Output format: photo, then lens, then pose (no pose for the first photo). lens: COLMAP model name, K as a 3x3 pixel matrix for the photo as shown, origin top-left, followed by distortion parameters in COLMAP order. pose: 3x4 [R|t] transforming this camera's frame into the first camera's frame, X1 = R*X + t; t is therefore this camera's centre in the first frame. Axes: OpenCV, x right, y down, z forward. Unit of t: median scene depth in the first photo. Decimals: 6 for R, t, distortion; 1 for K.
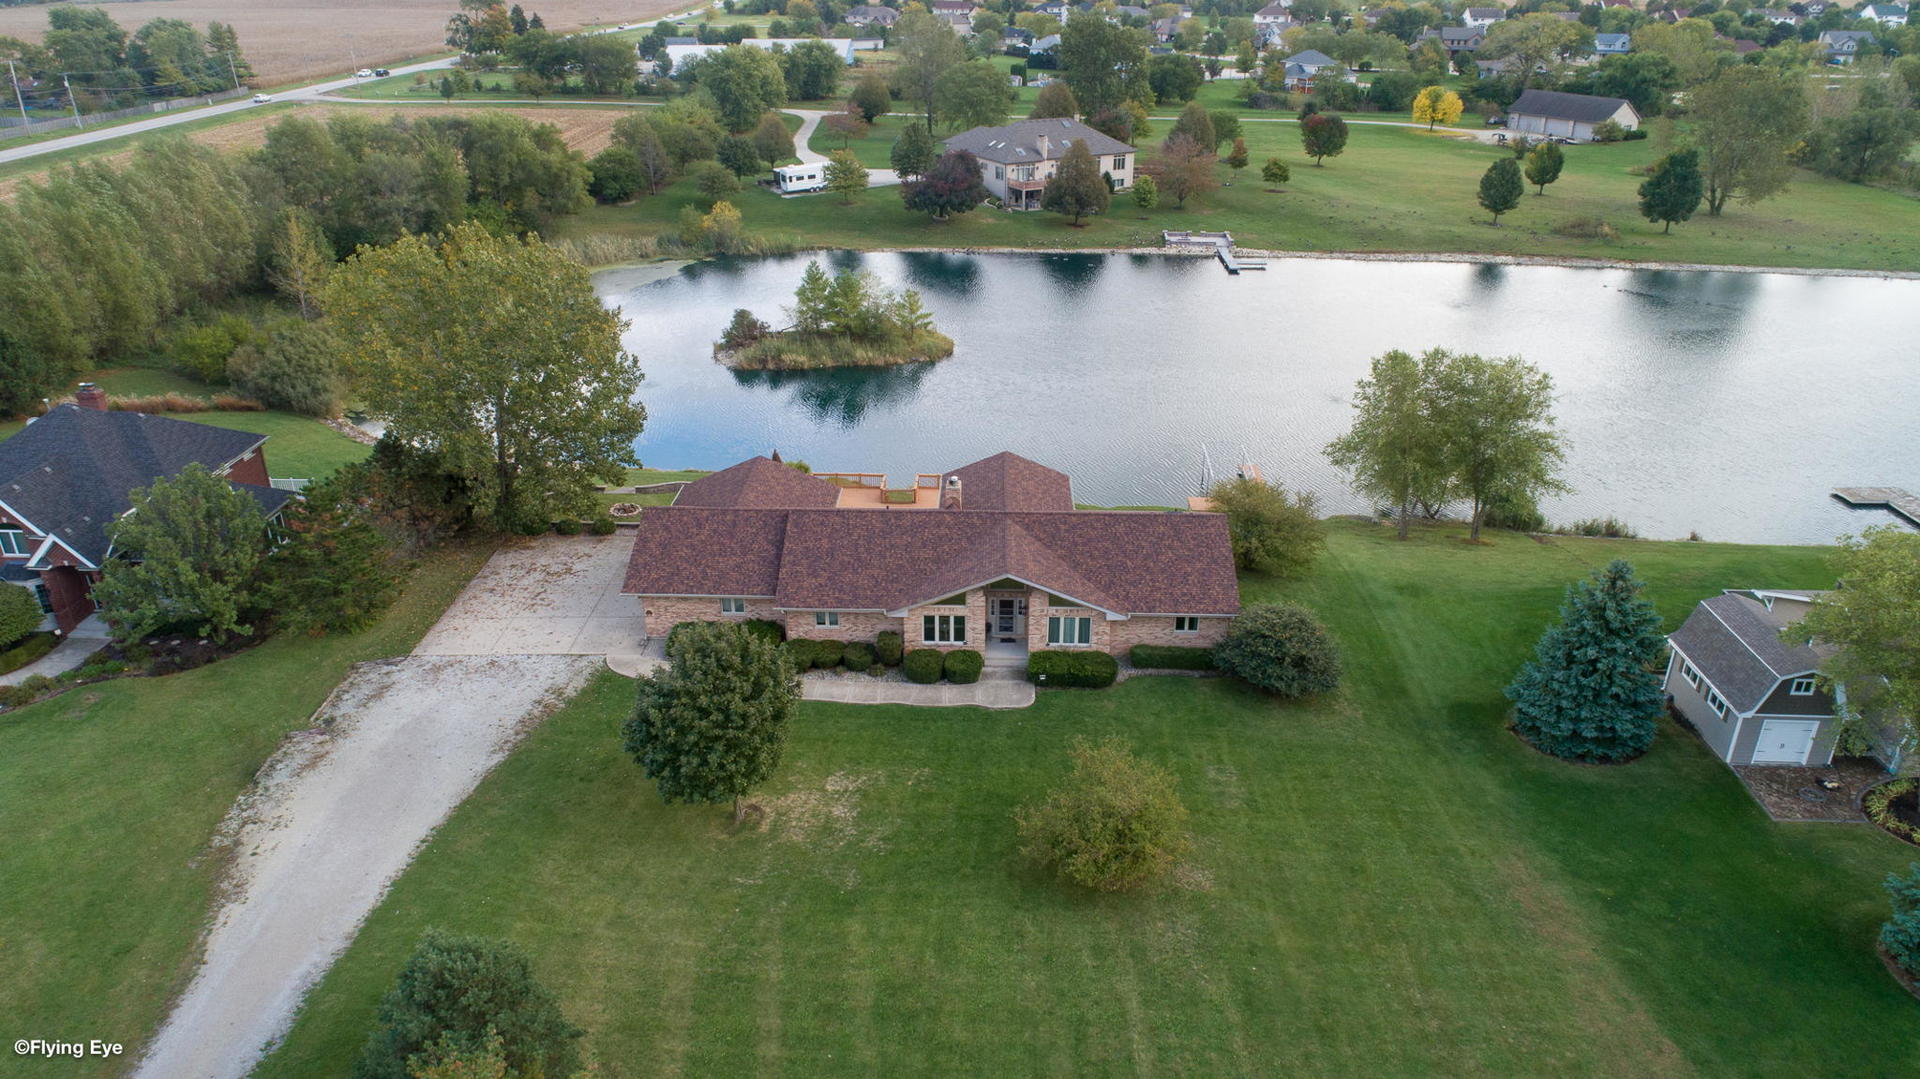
lens RADIAL K [[1285.8, 0, 968.8], [0, 1285.8, 529.2], [0, 0, 1]] dist [-0.018472, 0.005489]
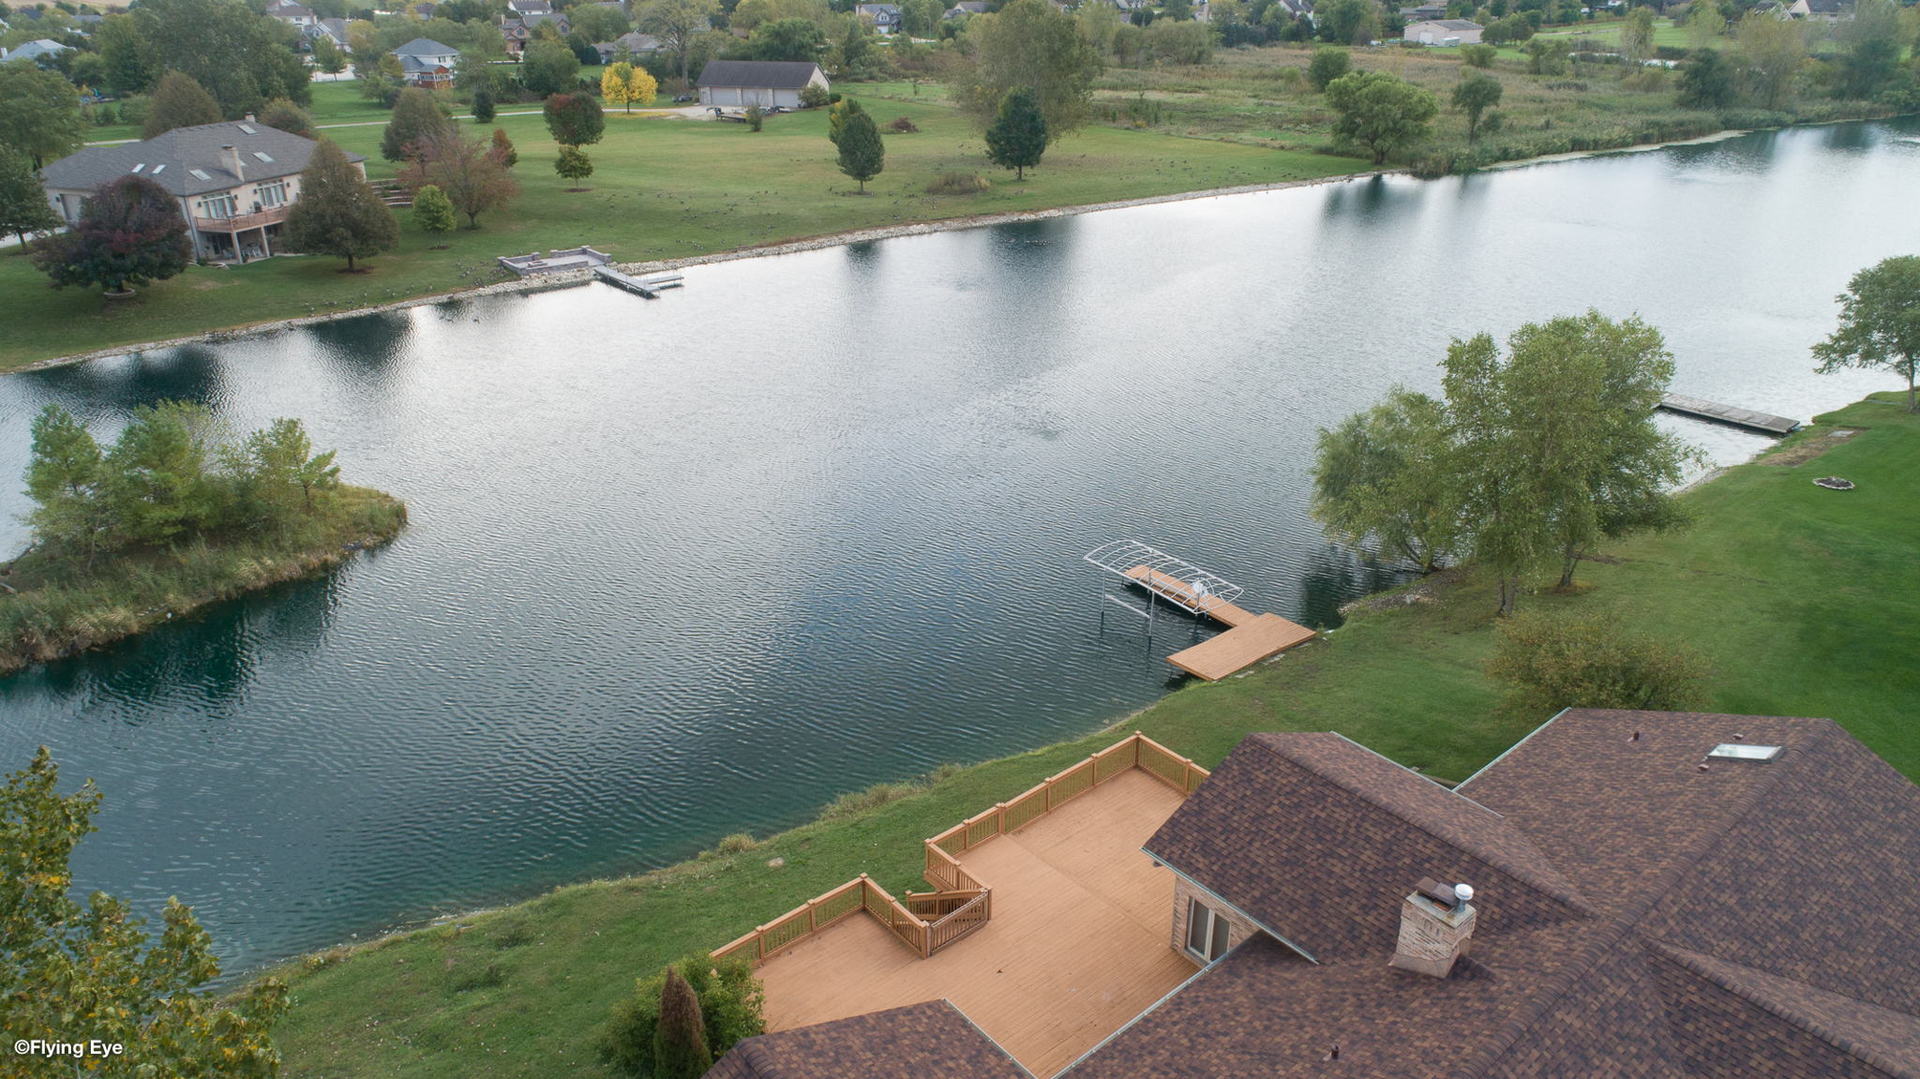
lens RADIAL K [[1285.8, 0, 969.4], [0, 1285.8, 536.4], [0, 0, 1]] dist [-0.018472, 0.005489]
pose [[0.746838, -0.276835, 0.604645, -0.170450], [0.279287, 0.955731, 0.092613, -0.115754], [-0.603516, 0.099703, 0.791093, 0.444089]]
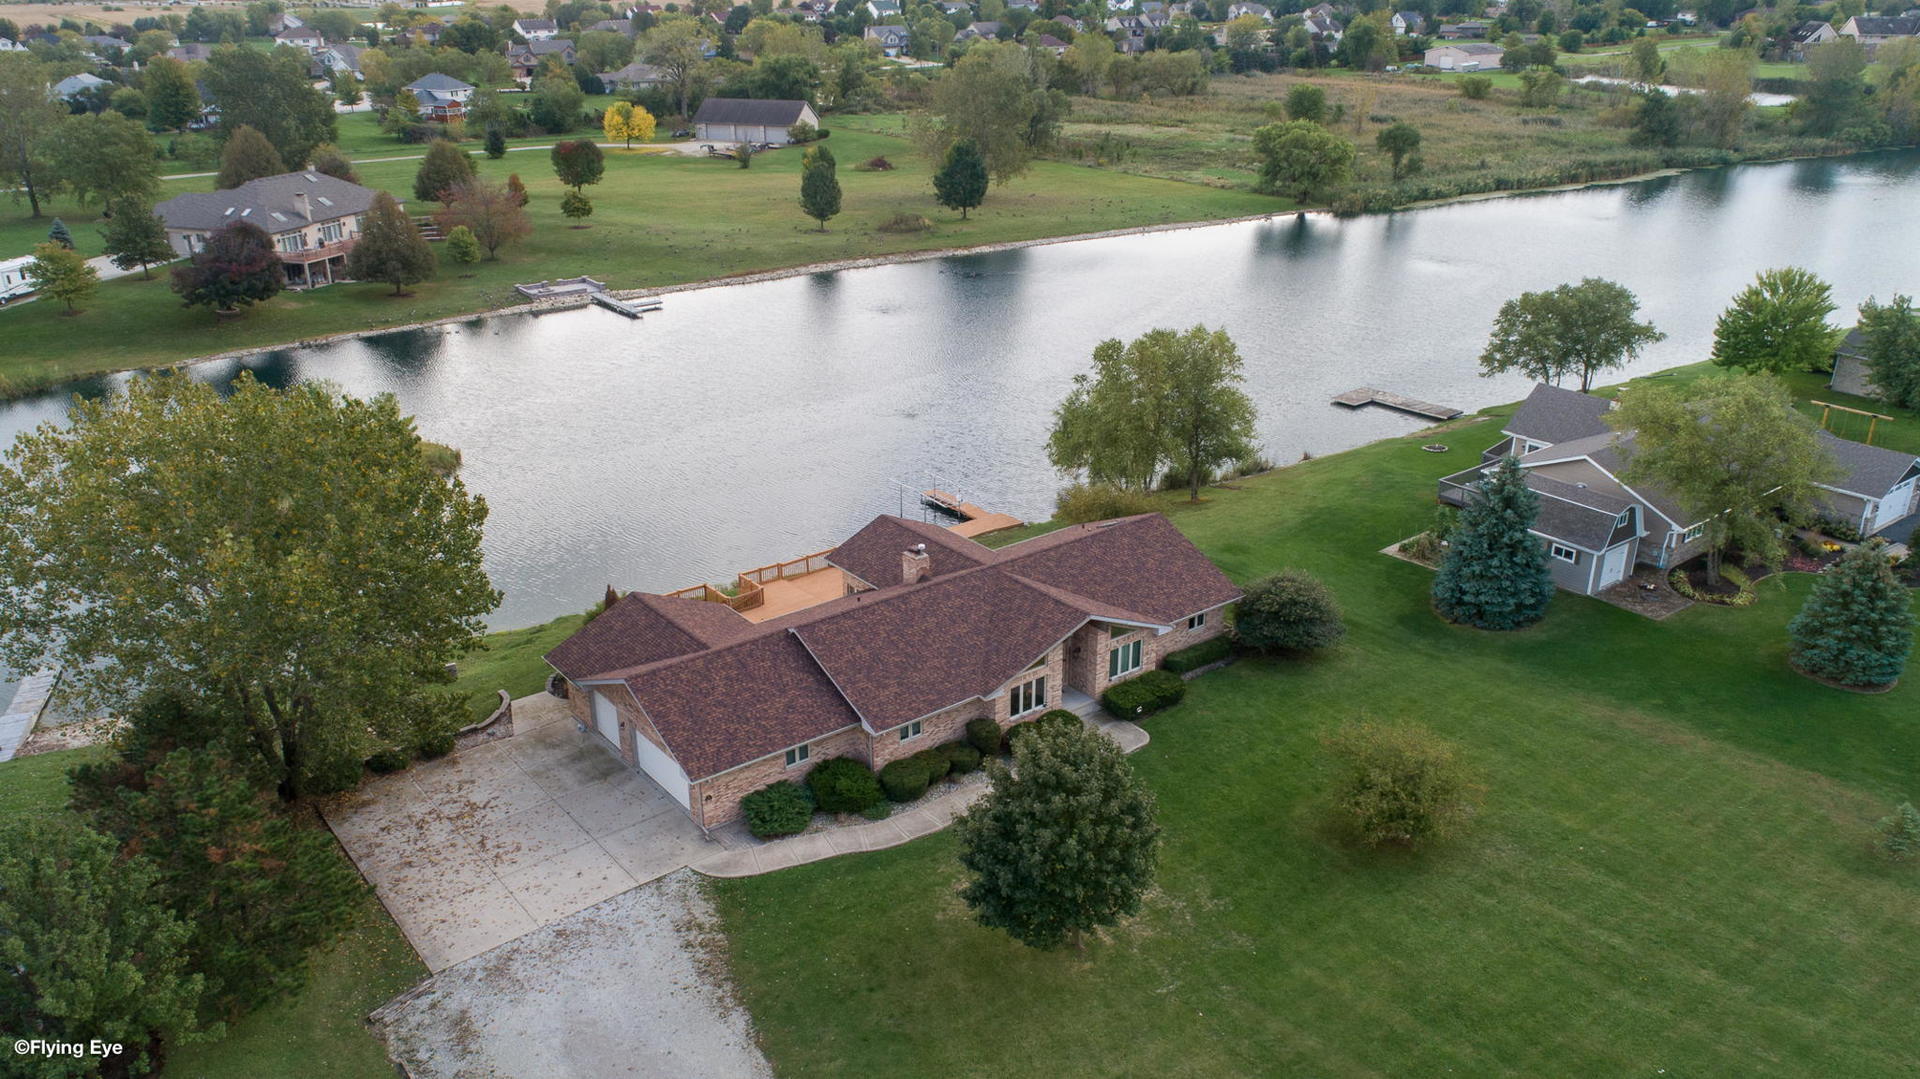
lens RADIAL K [[1449.4, 0, 949.7], [0, 1449.4, 559.8], [0, 0, 1]] dist [-0.019285, 0.006622]
pose [[0.775146, -0.251137, 0.579723, -0.329364], [0.268410, 0.961577, 0.057666, -0.047062], [-0.571930, 0.110904, 0.812771, 0.093132]]
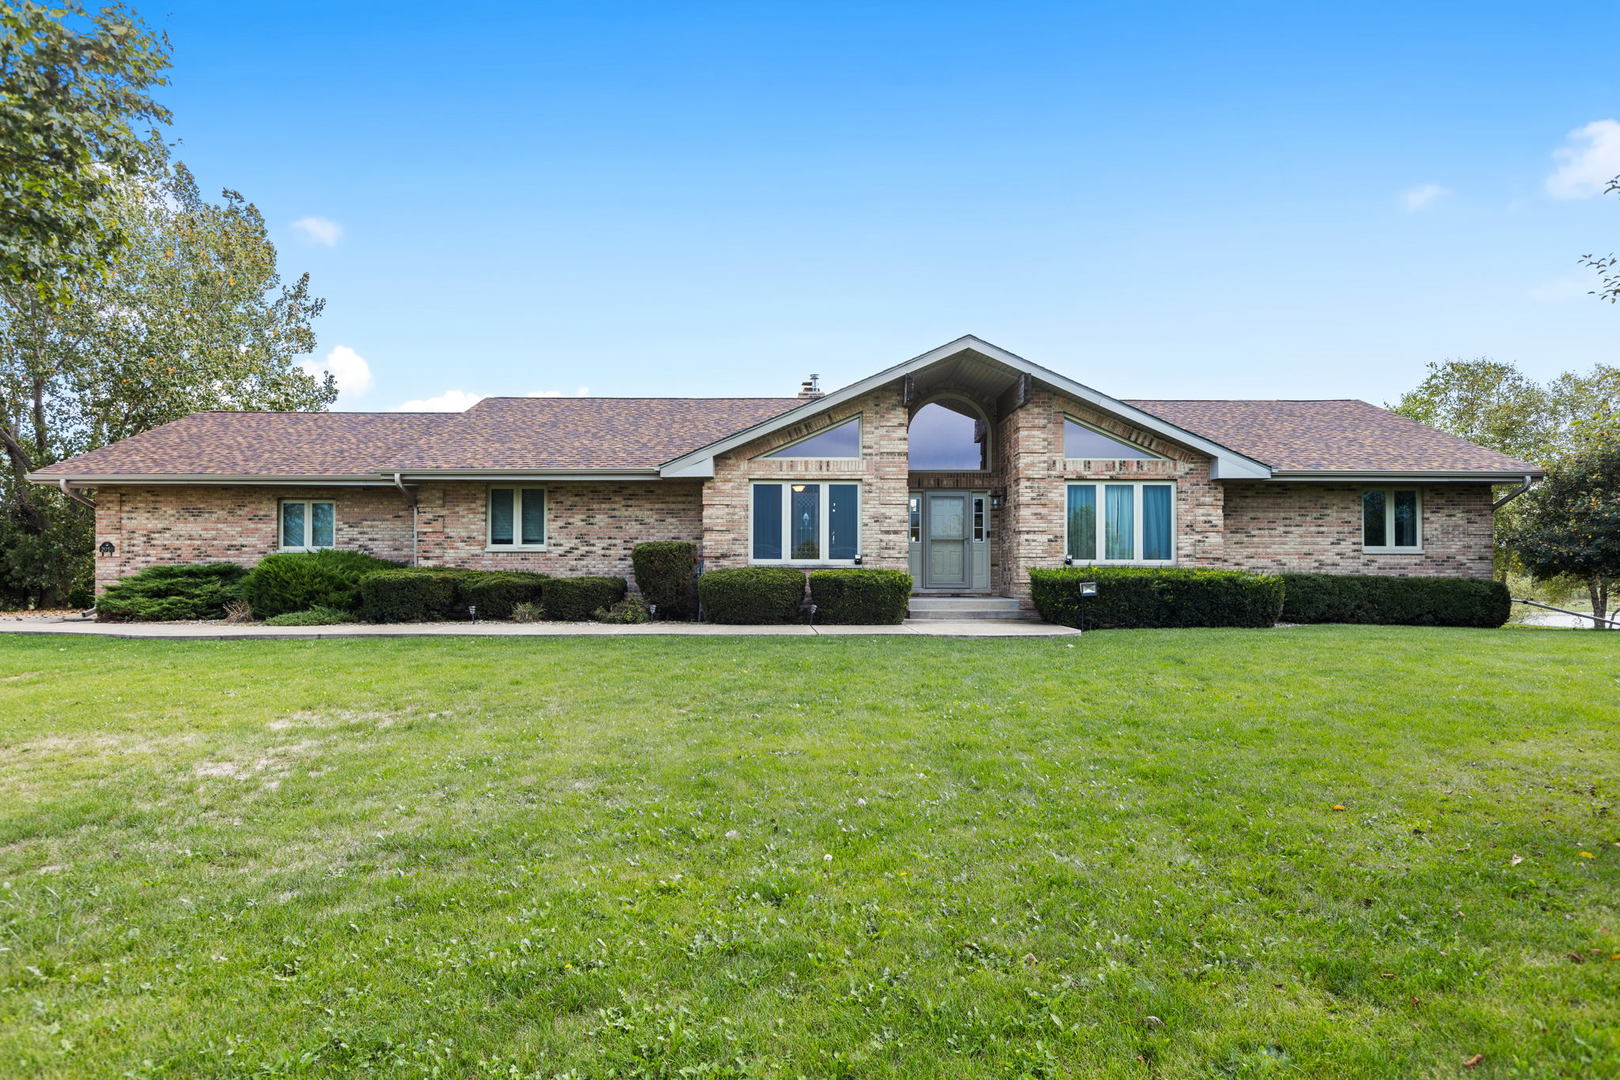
lens RADIAL K [[940.9, 0, 796.1], [0, 940.9, 543.2], [0, 0, 1]] dist [-0.015870, 0.000280]
pose [[0.999888, -0.011383, 0.009706, -0.012749], [0.014472, 0.900242, -0.435150, 0.108176], [-0.003785, 0.435242, 0.900306, 0.383409]]
